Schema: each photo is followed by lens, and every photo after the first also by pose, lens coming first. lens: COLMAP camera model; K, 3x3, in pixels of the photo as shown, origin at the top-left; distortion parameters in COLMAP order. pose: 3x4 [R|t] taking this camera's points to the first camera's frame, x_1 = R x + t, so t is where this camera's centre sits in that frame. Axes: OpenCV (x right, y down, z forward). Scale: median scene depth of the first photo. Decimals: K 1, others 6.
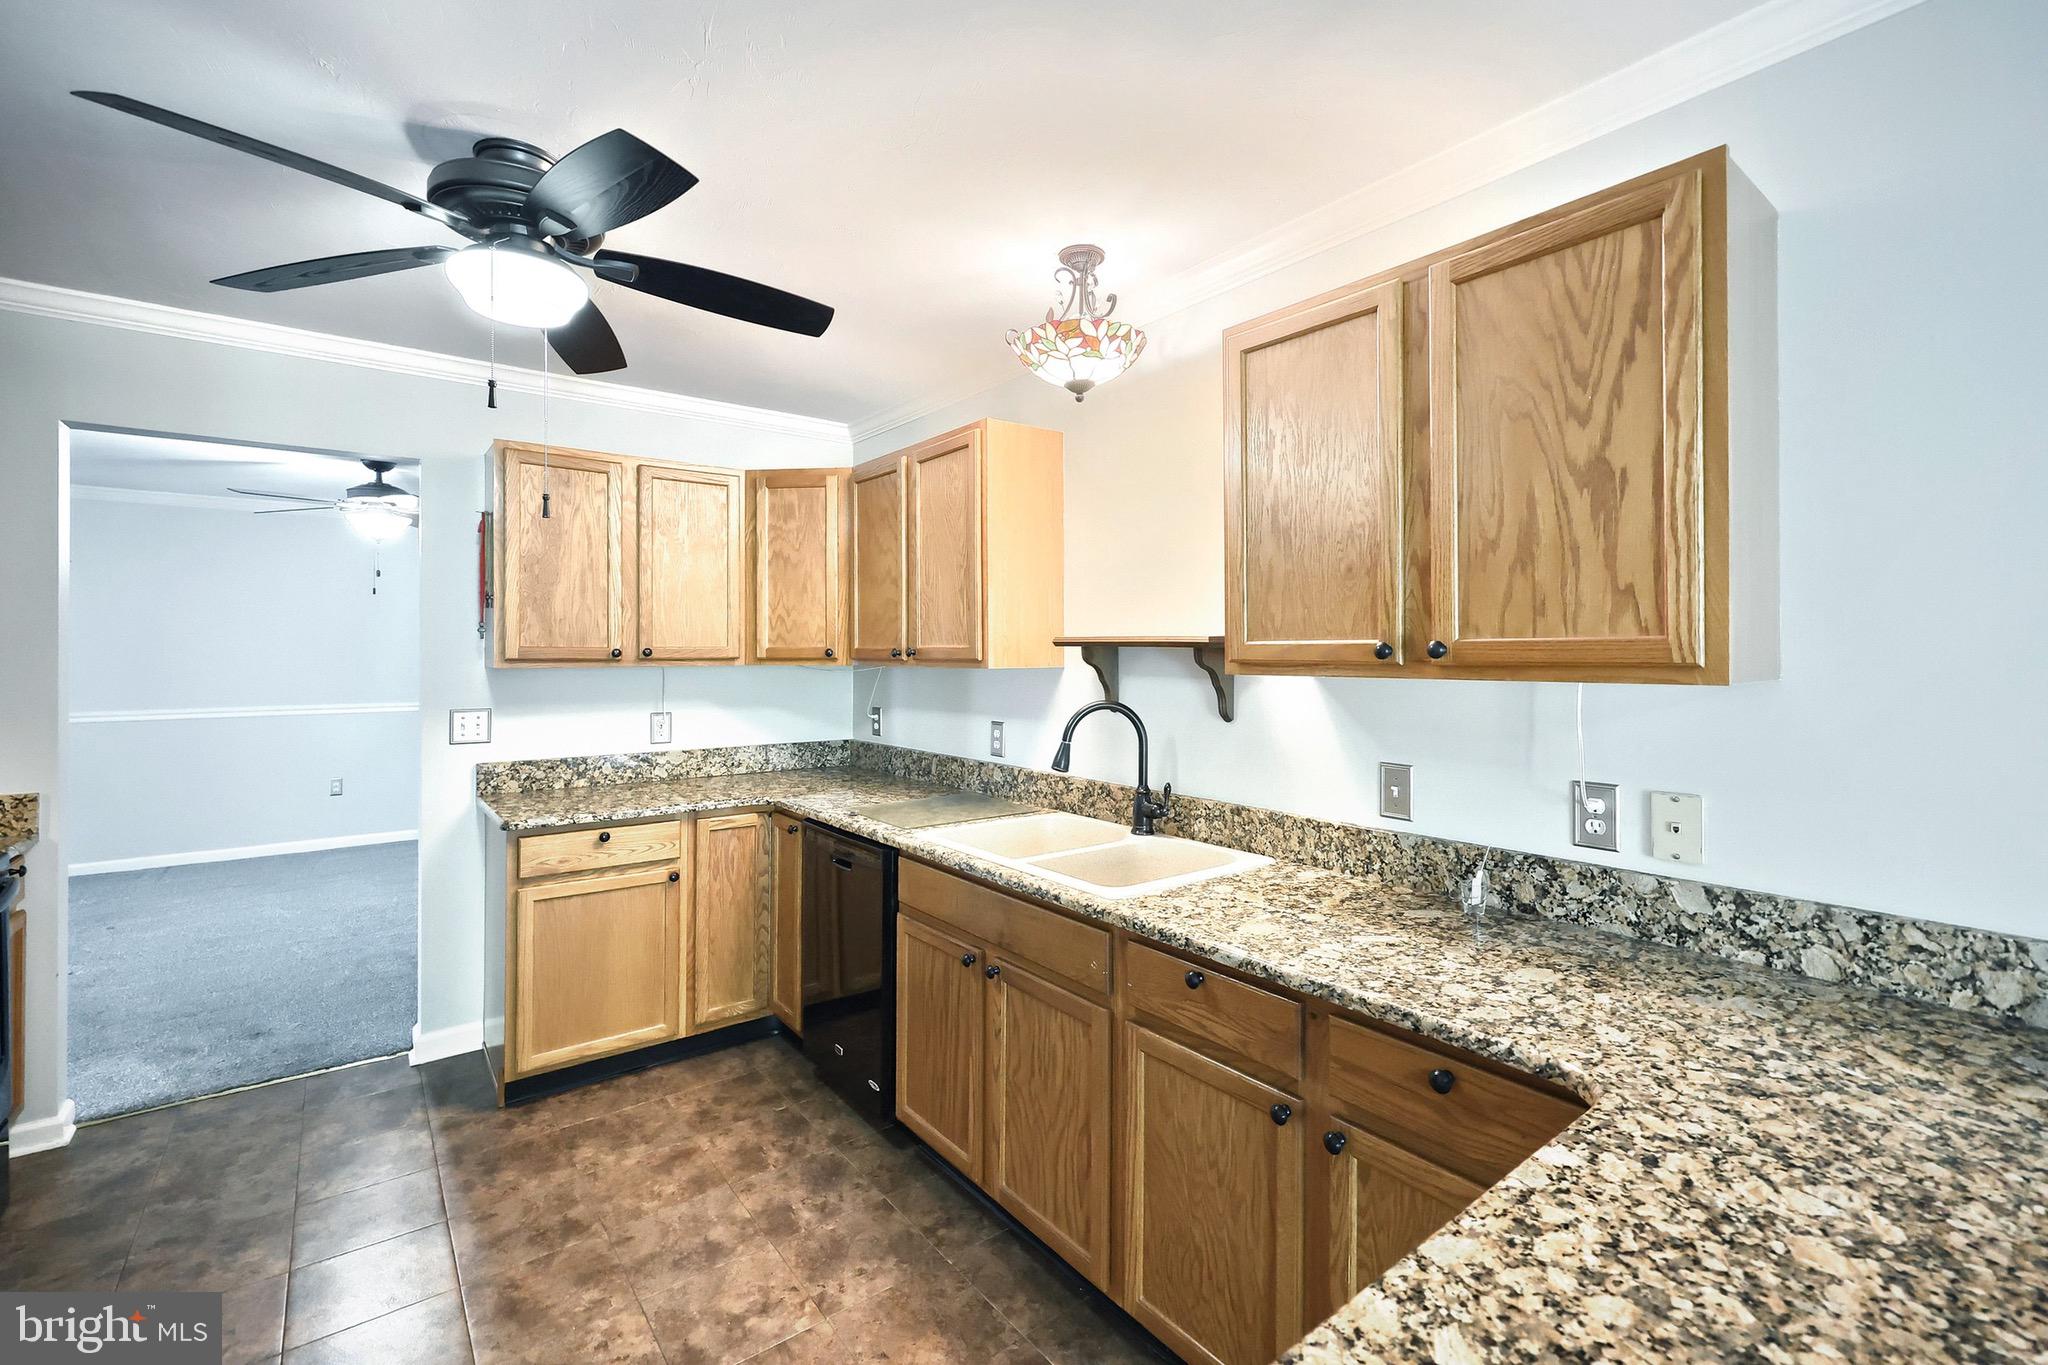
lens RADIAL K [[854.7, 0, 996.4], [0, 854.7, 639.9], [0, 0, 1]] dist [-0.000852, -0.000539]
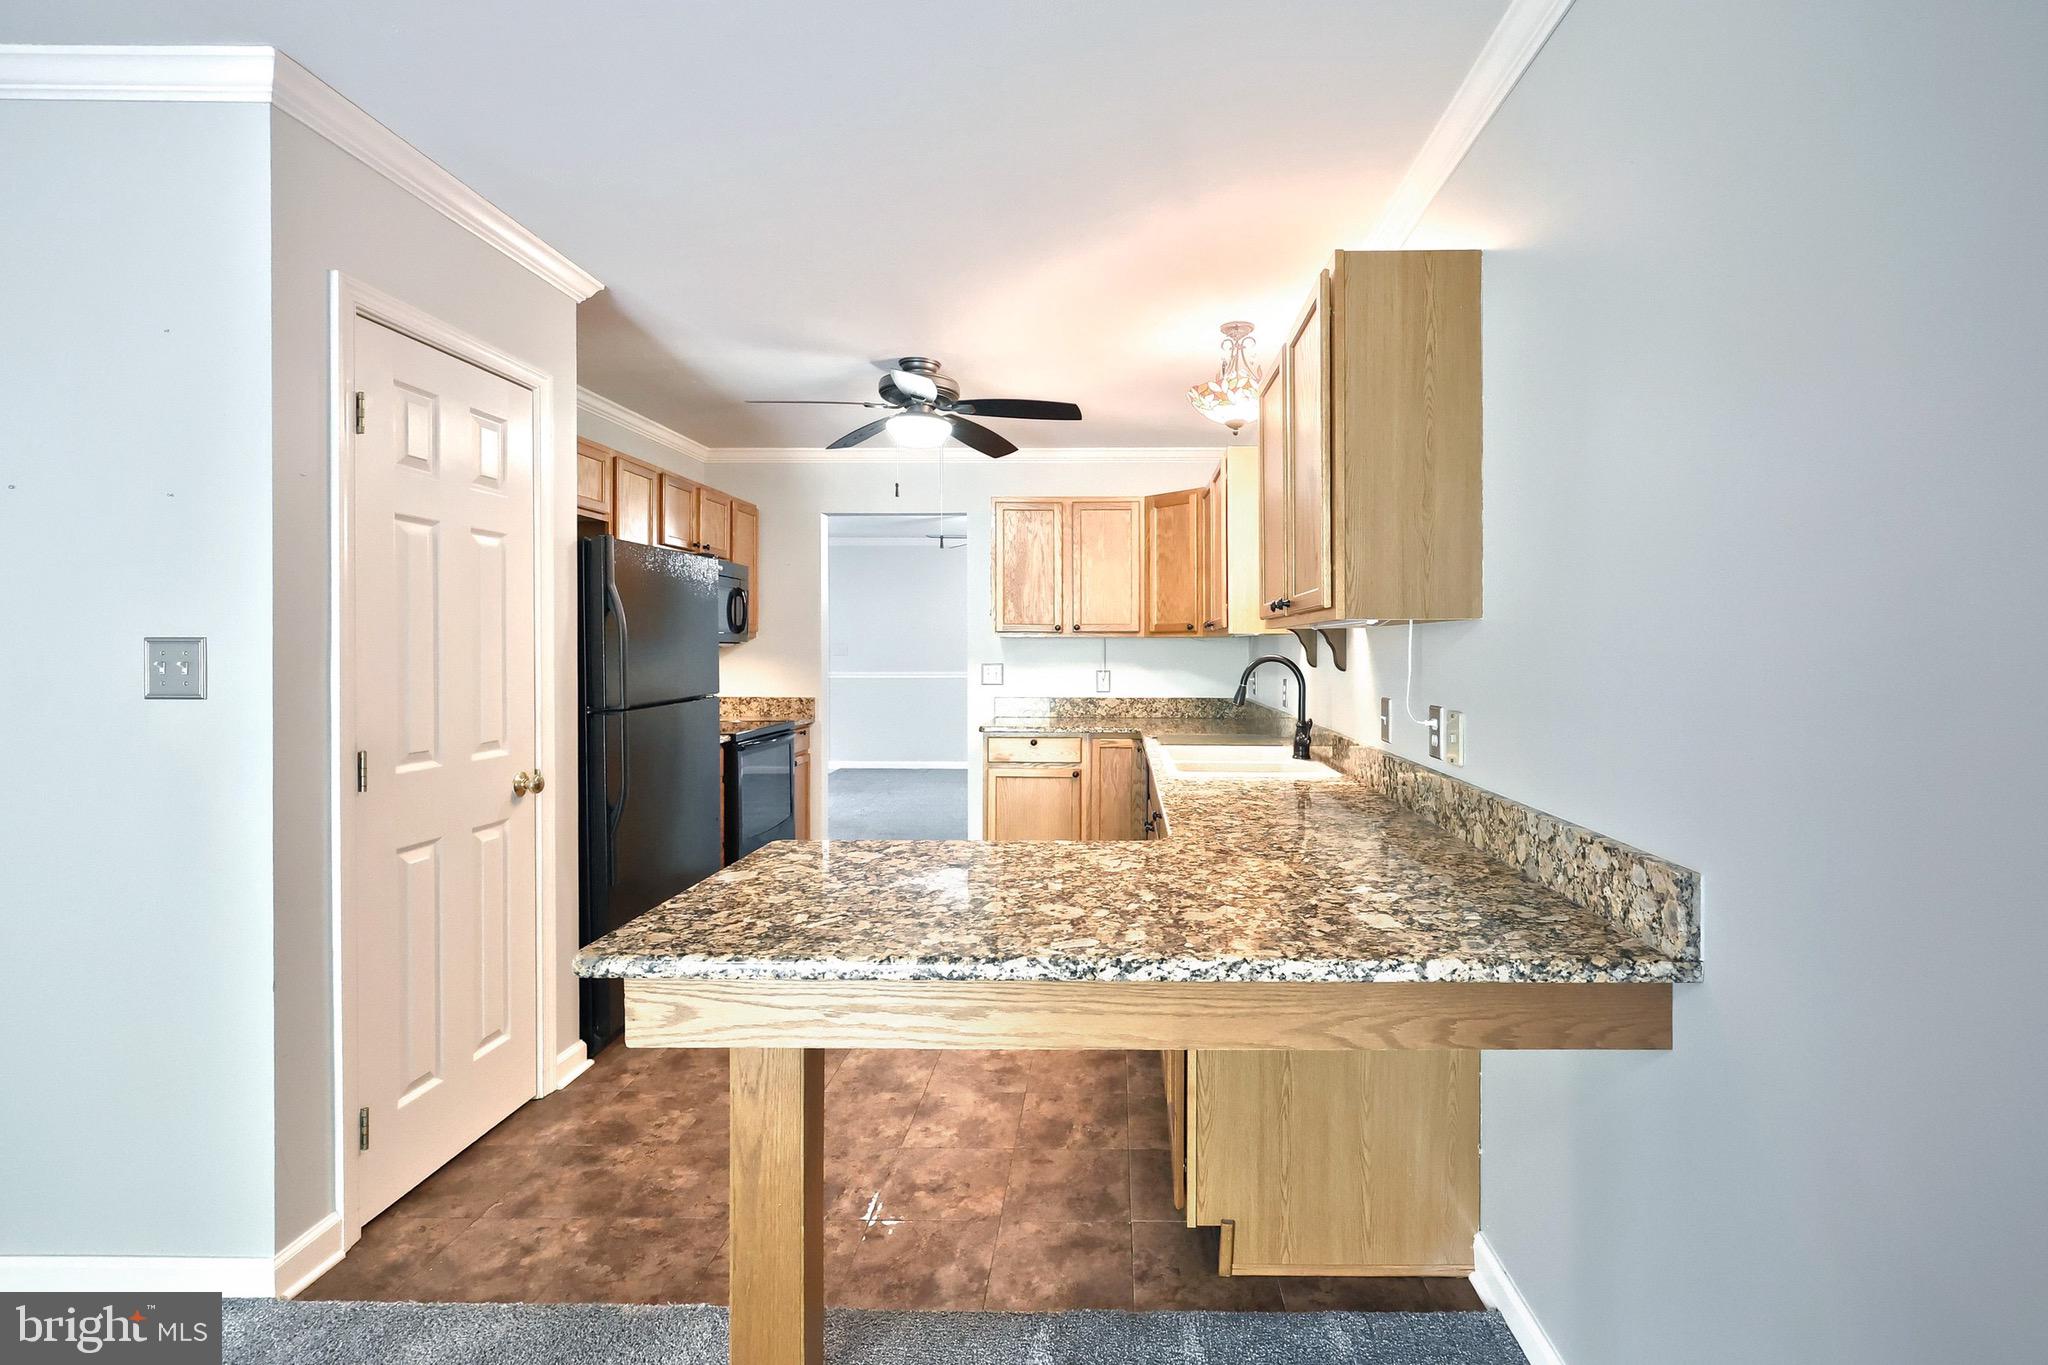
lens RADIAL K [[854.7, 0, 1093.0], [0, 854.7, 650.8], [0, 0, 1]] dist [-0.000852, -0.000539]
pose [[0.785807, 0.005917, -0.618443, 0.602178], [0.006327, 0.999825, 0.017605, 0.032395], [0.618439, -0.017747, 0.785632, -0.174845]]
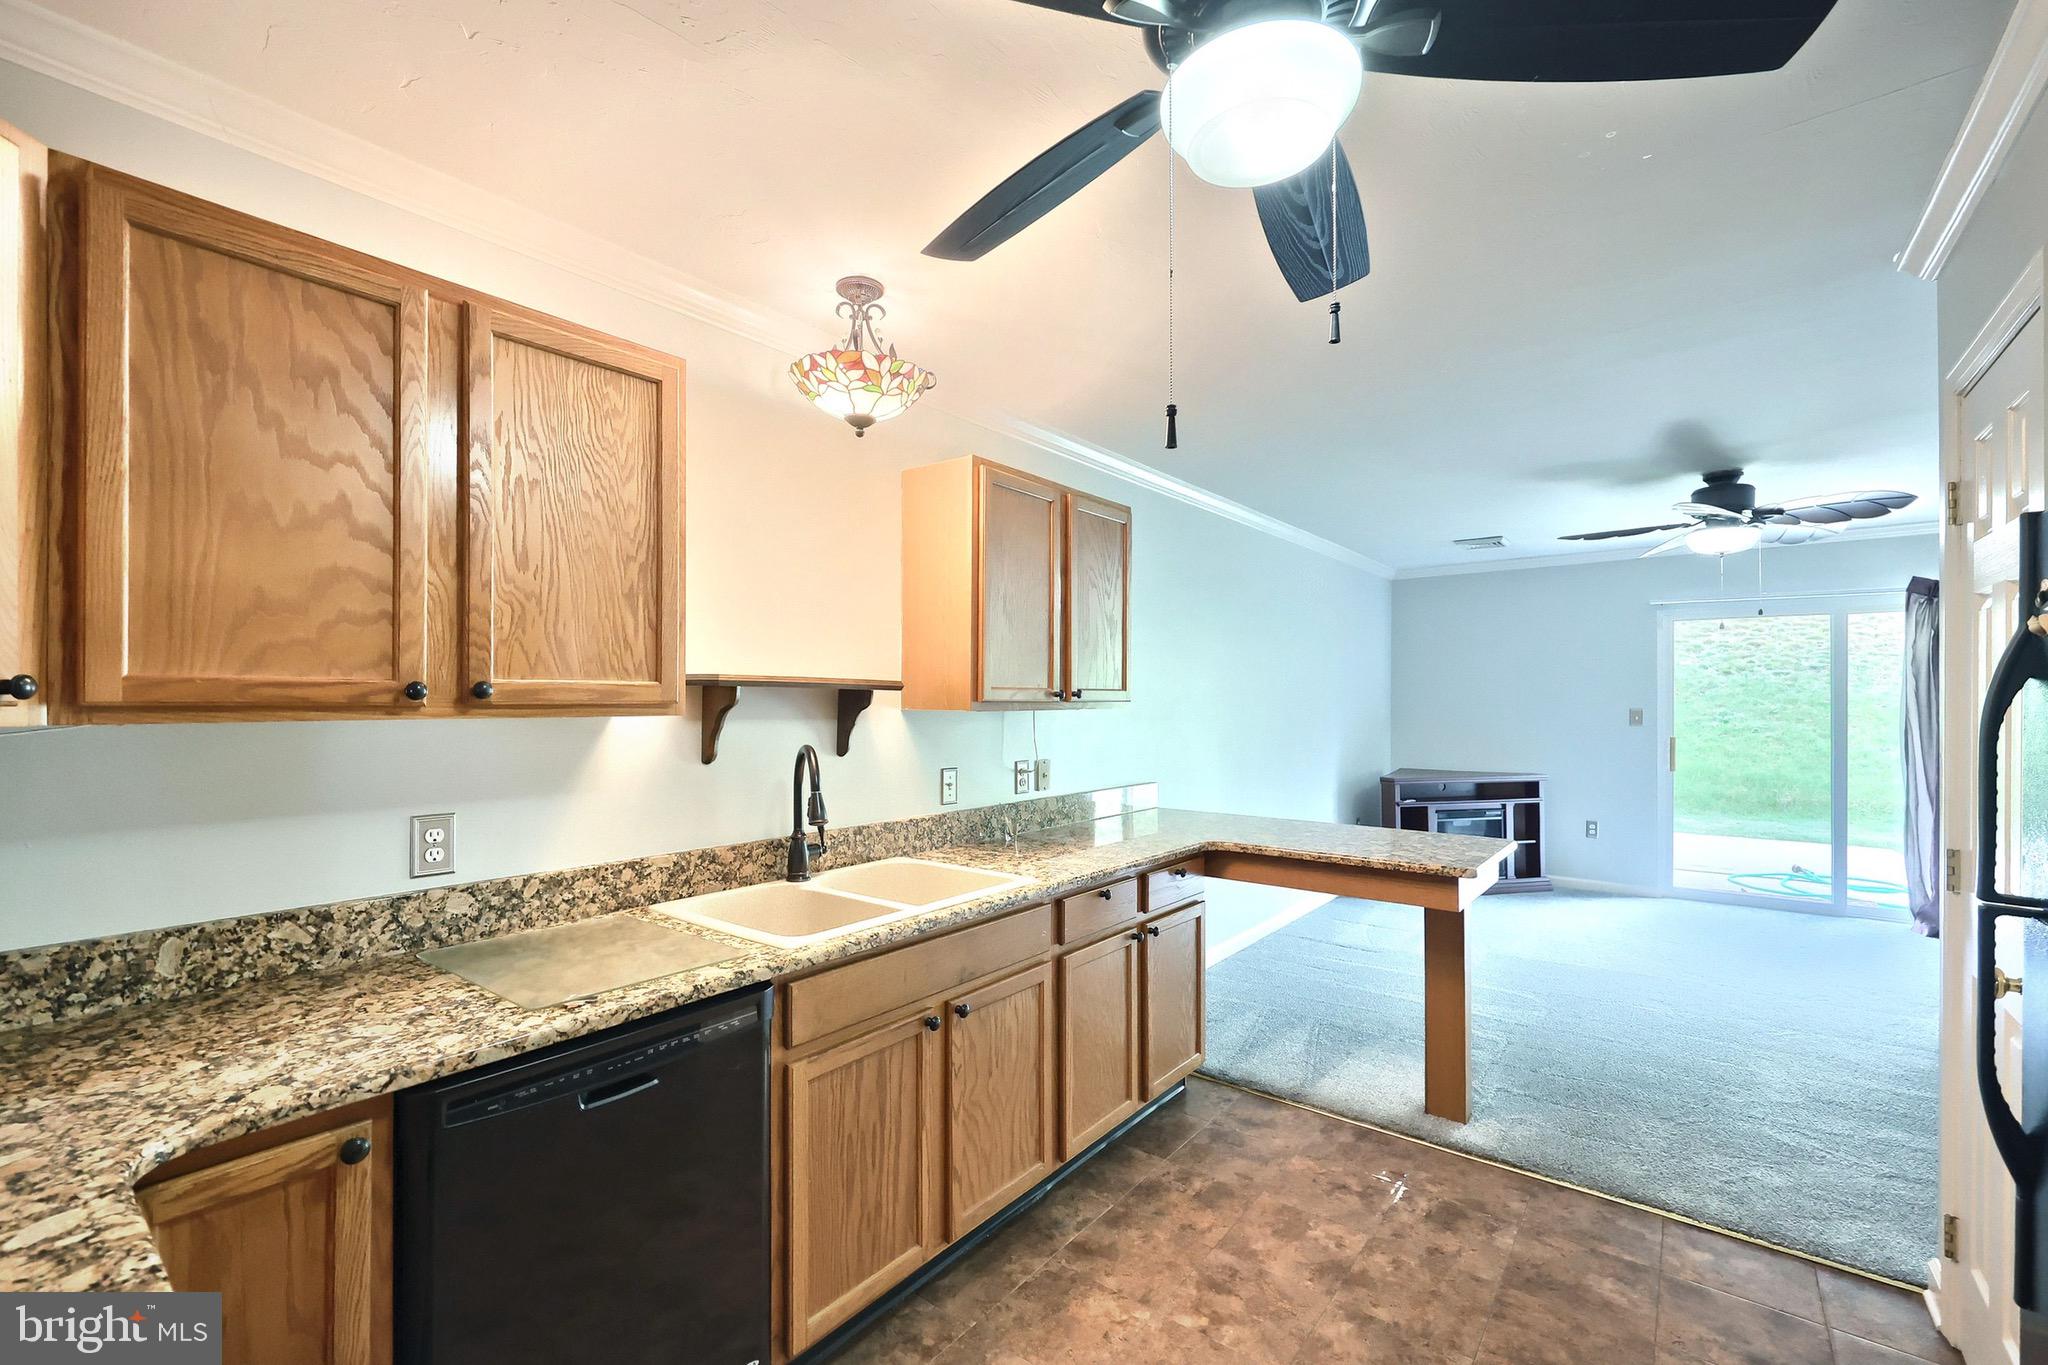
lens RADIAL K [[854.7, 0, 1020.5], [0, 854.7, 696.6], [0, 0, 1]] dist [-0.000852, -0.000539]
pose [[-0.242862, 0.006384, 0.970040, -0.700599], [-0.013134, 0.999865, -0.009869, 0.019283], [-0.969972, -0.015137, -0.242745, 0.829524]]
